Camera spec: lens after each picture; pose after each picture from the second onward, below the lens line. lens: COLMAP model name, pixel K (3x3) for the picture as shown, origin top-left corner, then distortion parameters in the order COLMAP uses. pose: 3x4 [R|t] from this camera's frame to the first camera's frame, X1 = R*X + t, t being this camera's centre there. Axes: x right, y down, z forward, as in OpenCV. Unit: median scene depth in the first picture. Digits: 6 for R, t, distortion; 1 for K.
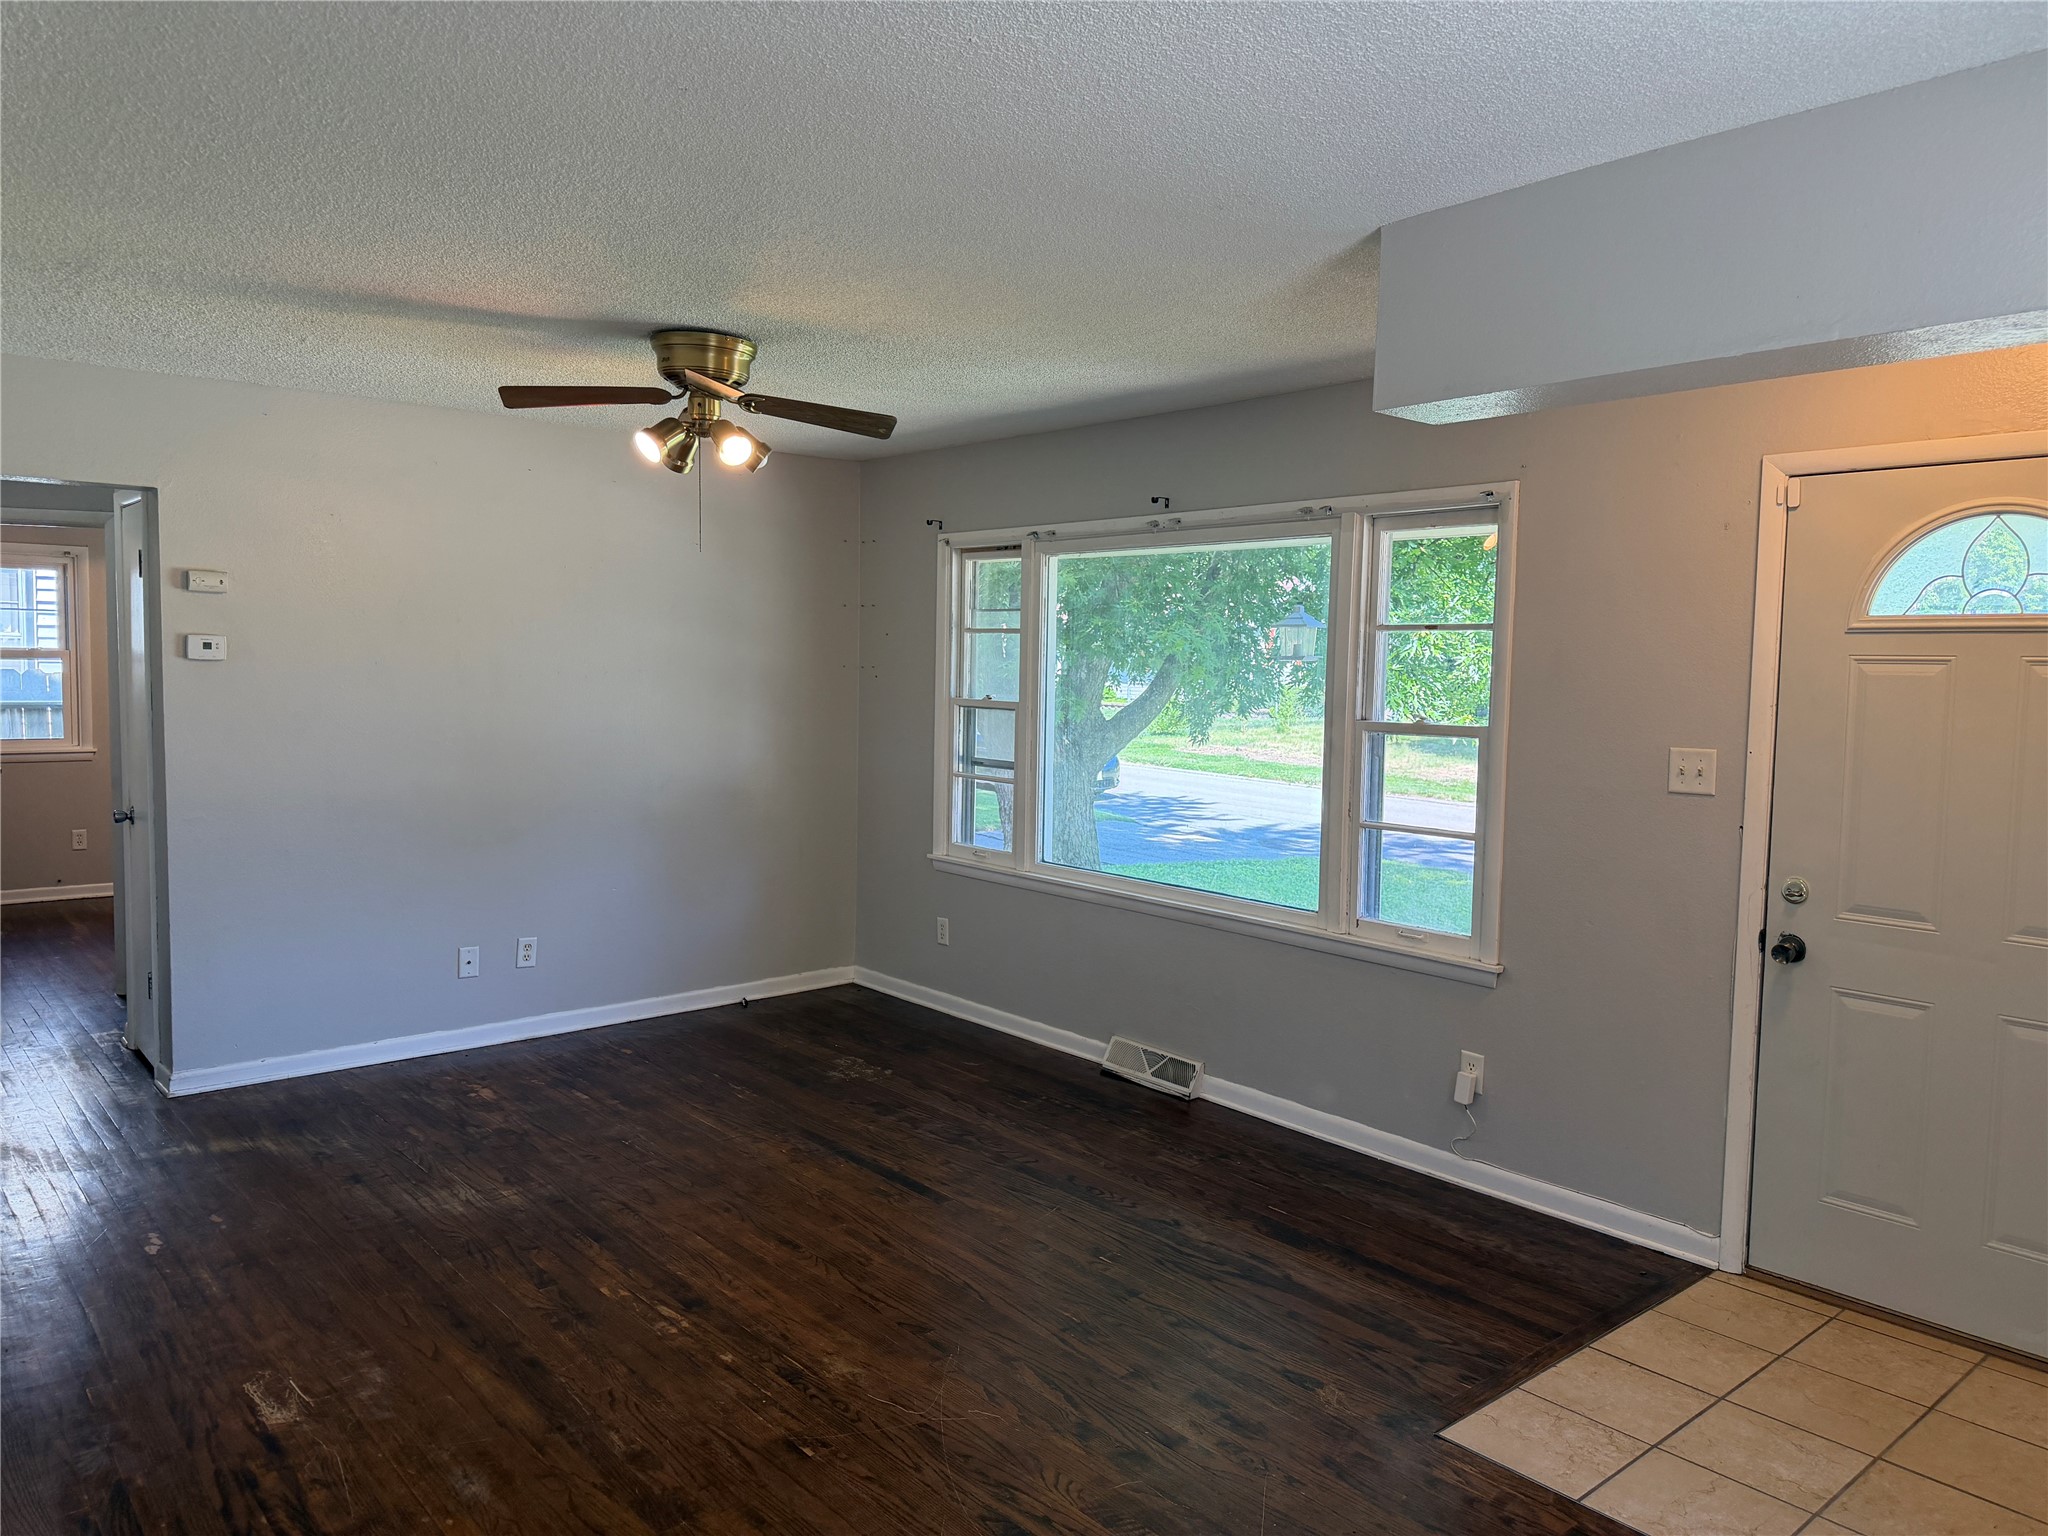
lens RADIAL K [[1424.2, 0, 1018.9], [0, 1424.2, 777.0], [0, 0, 1]] dist [0.153643, -0.261233]
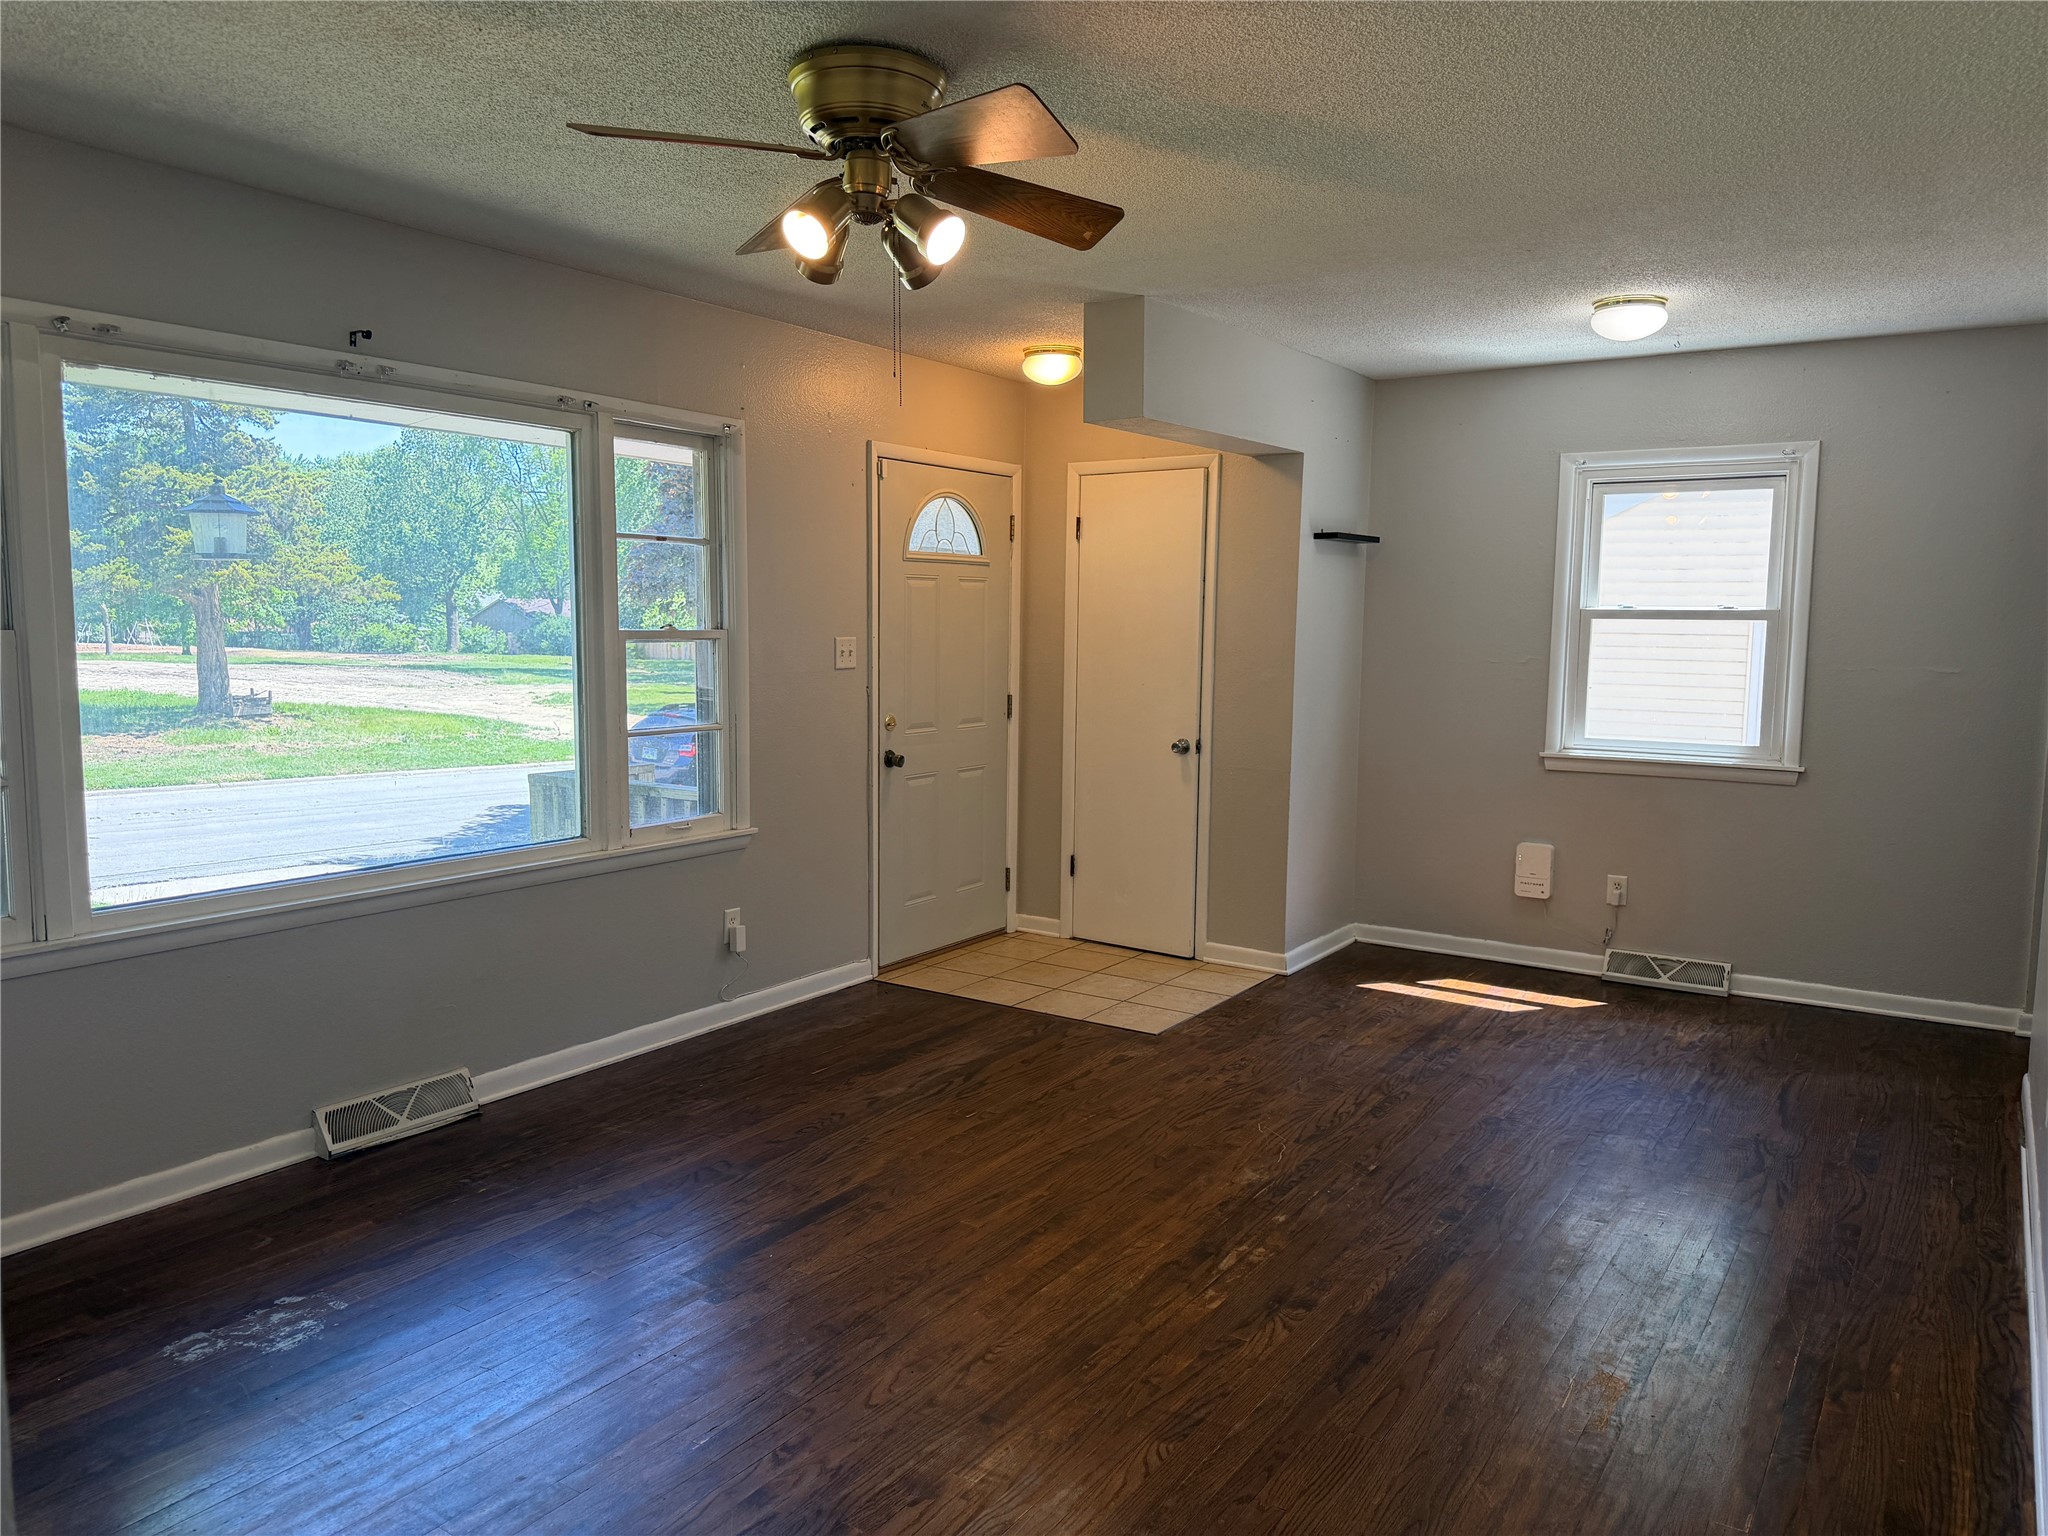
lens RADIAL K [[1424.2, 0, 1018.9], [0, 1424.2, 777.0], [0, 0, 1]] dist [0.153643, -0.261233]
pose [[-0.264665, -0.129733, 0.955574, -0.874196], [0.064839, 0.986273, 0.151859, -0.079294], [-0.962158, 0.102150, -0.252620, 1.094493]]
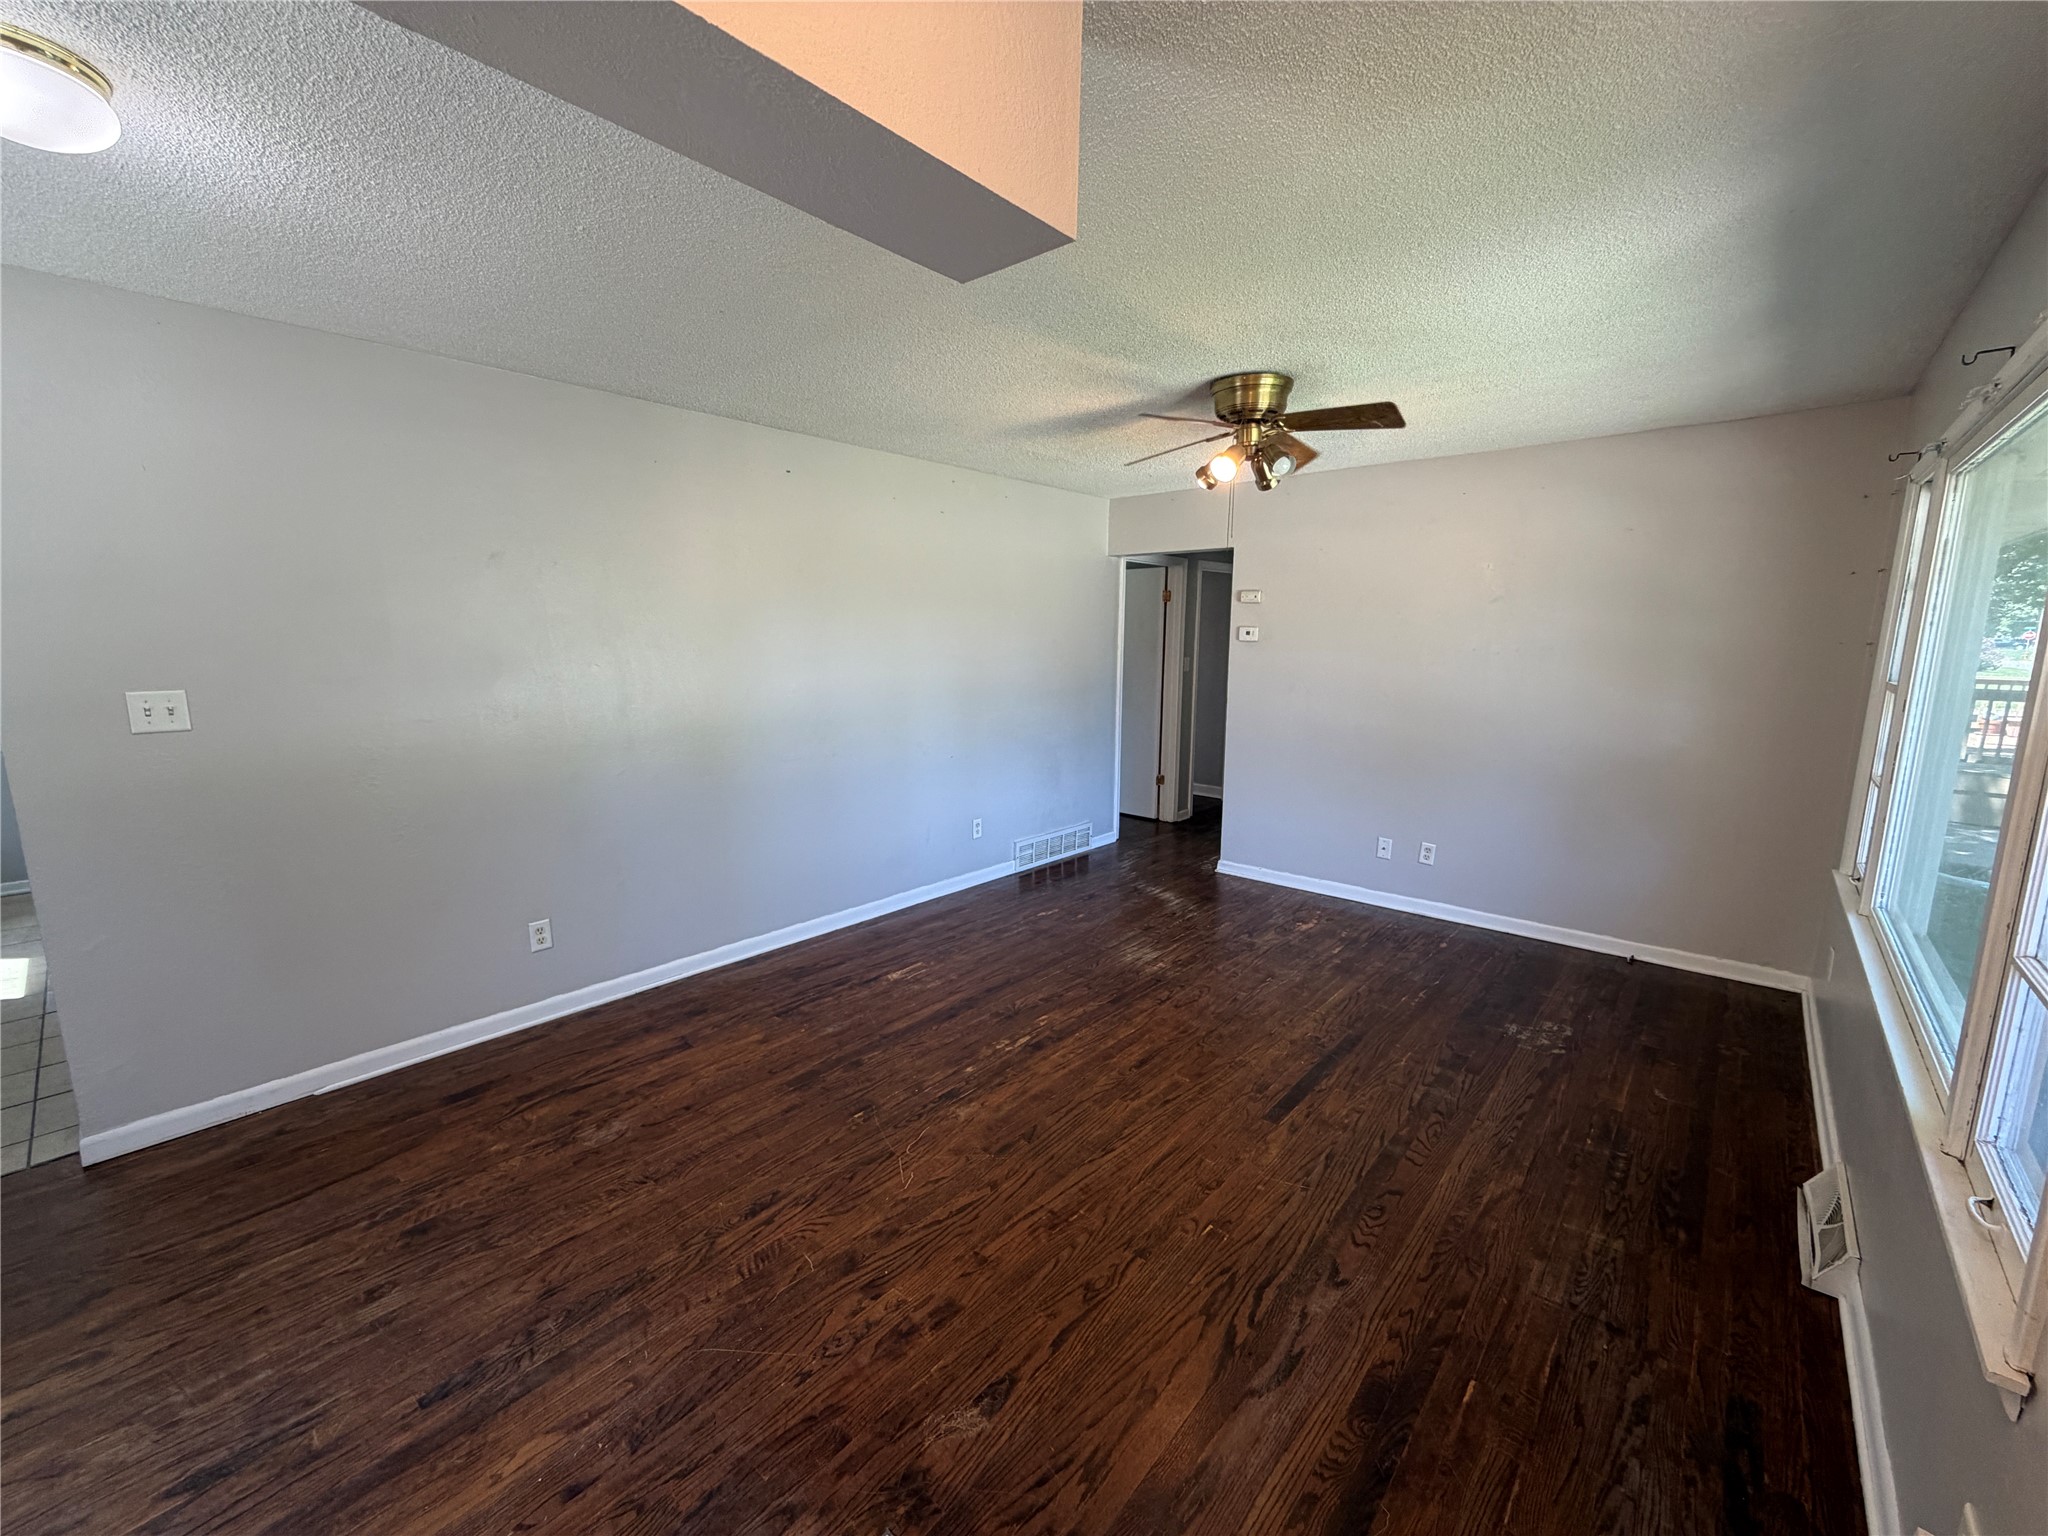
lens RADIAL K [[819.6, 0, 1024.0], [0, 819.6, 768.0], [0, 0, 1]] dist [-0.000734, -0.000012]
pose [[0.137924, 0.142236, -0.980177, 0.498201], [-0.082621, 0.987838, 0.131722, -0.042250], [0.986991, 0.062815, 0.147998, 0.692587]]
